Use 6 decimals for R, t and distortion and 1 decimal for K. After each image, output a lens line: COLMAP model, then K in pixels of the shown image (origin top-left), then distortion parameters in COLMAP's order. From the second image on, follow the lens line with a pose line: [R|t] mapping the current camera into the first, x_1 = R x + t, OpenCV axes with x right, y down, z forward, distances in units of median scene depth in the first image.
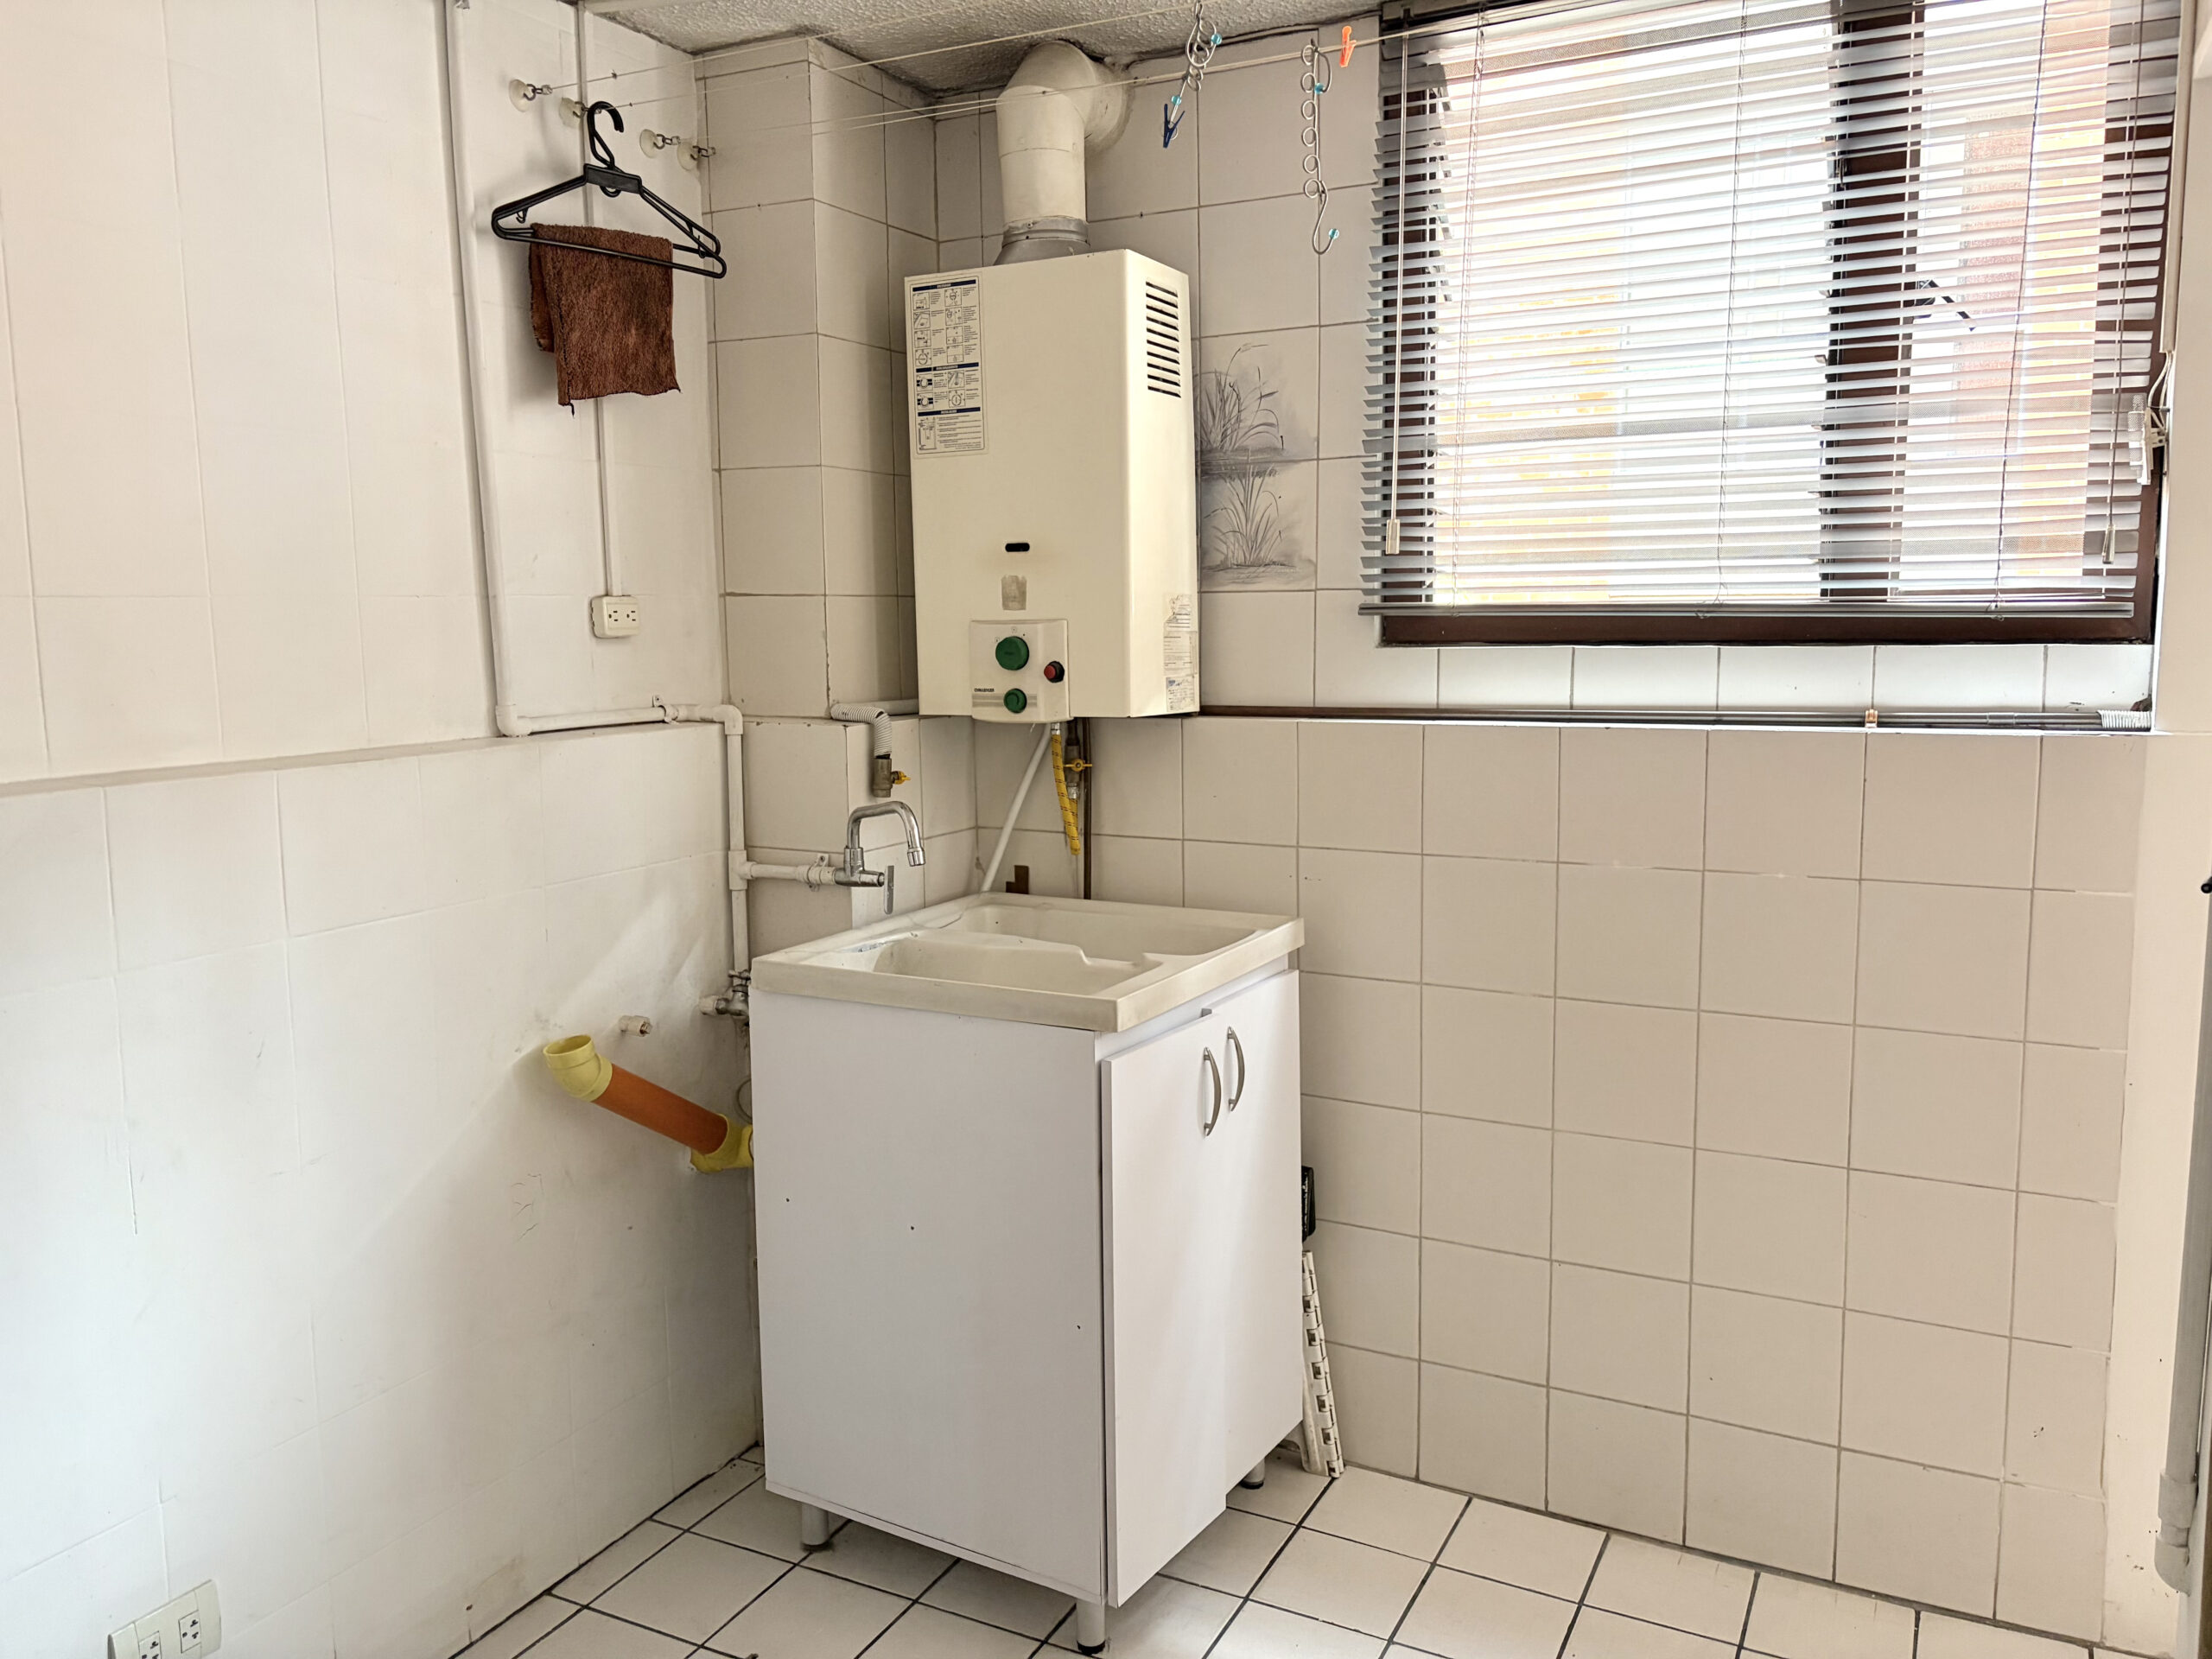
lens RADIAL K [[1672.7, 0, 1103.3], [0, 1672.7, 814.7], [0, 0, 1]] dist [0.009576, -0.004399]
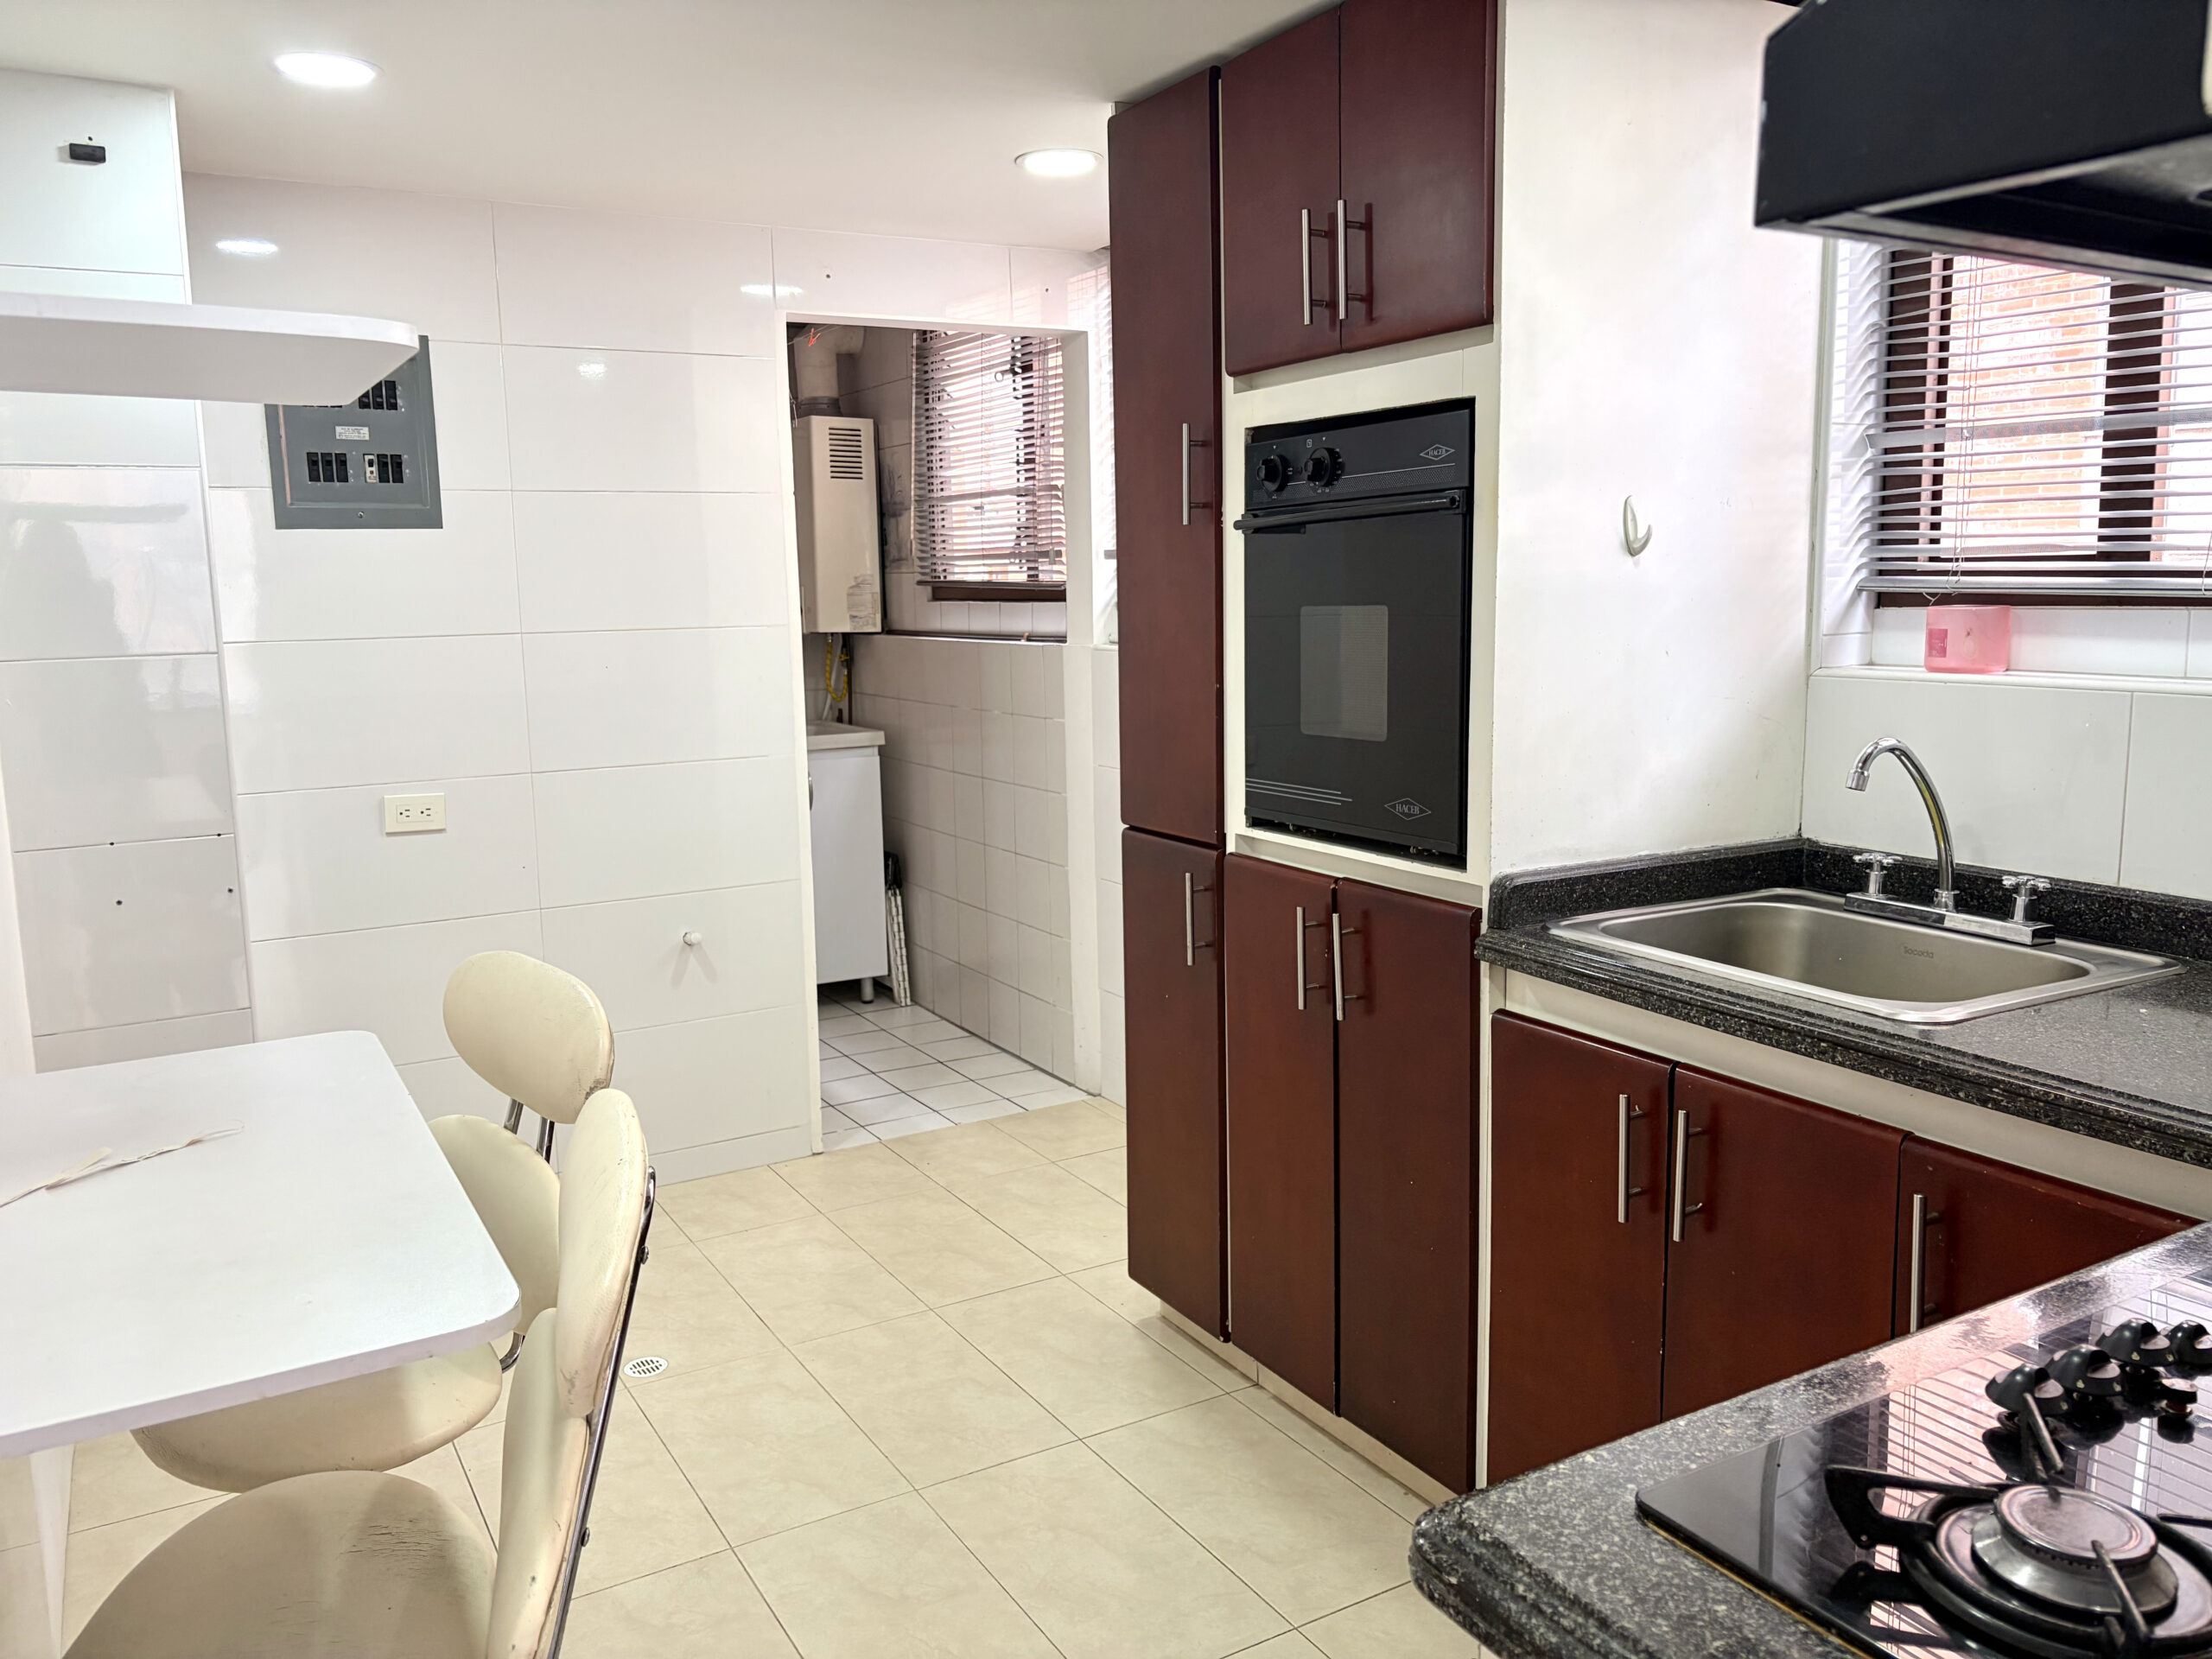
lens RADIAL K [[1672.7, 0, 1113.0], [0, 1672.7, 838.5], [0, 0, 1]] dist [0.009576, -0.004399]
pose [[0.852494, 0.081291, -0.516378, 1.439086], [-0.058350, 0.996459, 0.060538, 0.053010], [0.519470, -0.021478, 0.854218, -0.644227]]
